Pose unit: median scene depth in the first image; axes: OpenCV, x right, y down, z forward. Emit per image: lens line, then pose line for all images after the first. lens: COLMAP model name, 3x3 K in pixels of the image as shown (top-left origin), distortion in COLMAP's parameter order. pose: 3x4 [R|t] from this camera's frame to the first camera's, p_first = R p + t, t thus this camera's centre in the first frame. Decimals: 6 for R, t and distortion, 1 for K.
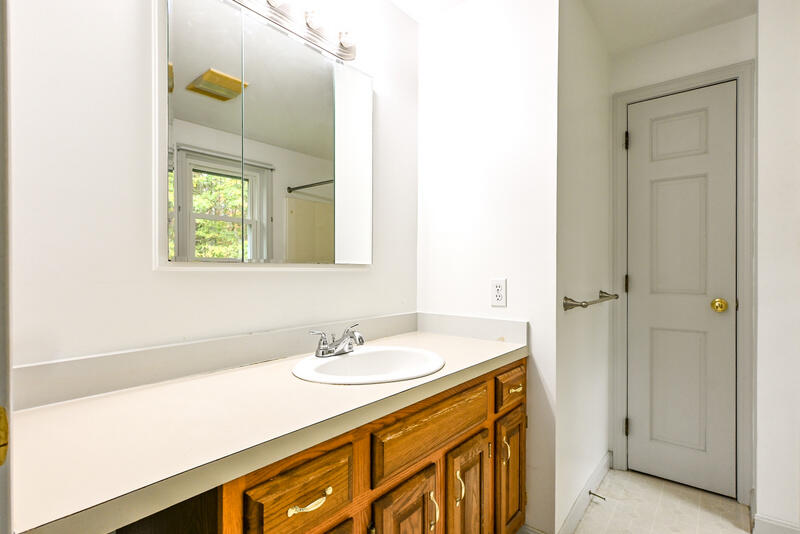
lens RADIAL K [[409.3, 0, 400.0], [0, 409.3, 267.0], [0, 0, 1]] dist [-0.004257, -0.000351]
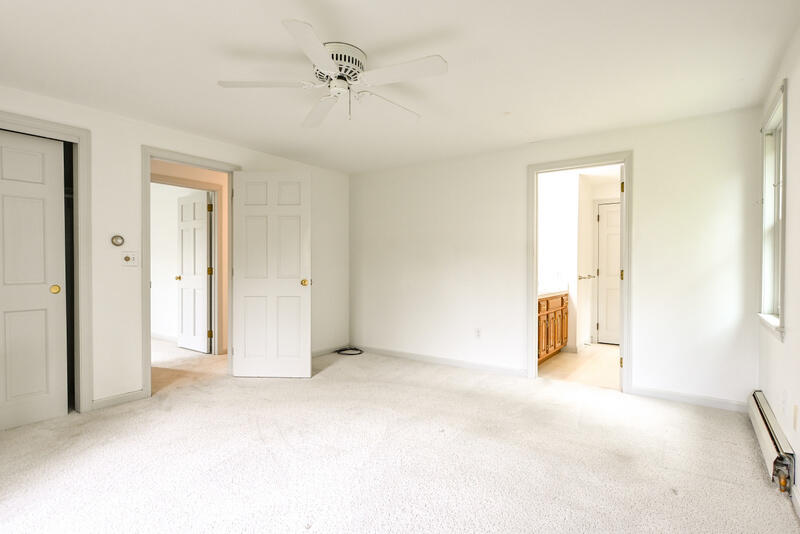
lens RADIAL K [[409.3, 0, 400.0], [0, 409.3, 267.0], [0, 0, 1]] dist [-0.004257, -0.000351]
pose [[0.999110, 0.002413, 0.042121, -0.987649], [-0.002834, 0.999947, 0.009923, -0.023145], [-0.042094, -0.010034, 0.999063, -1.873156]]
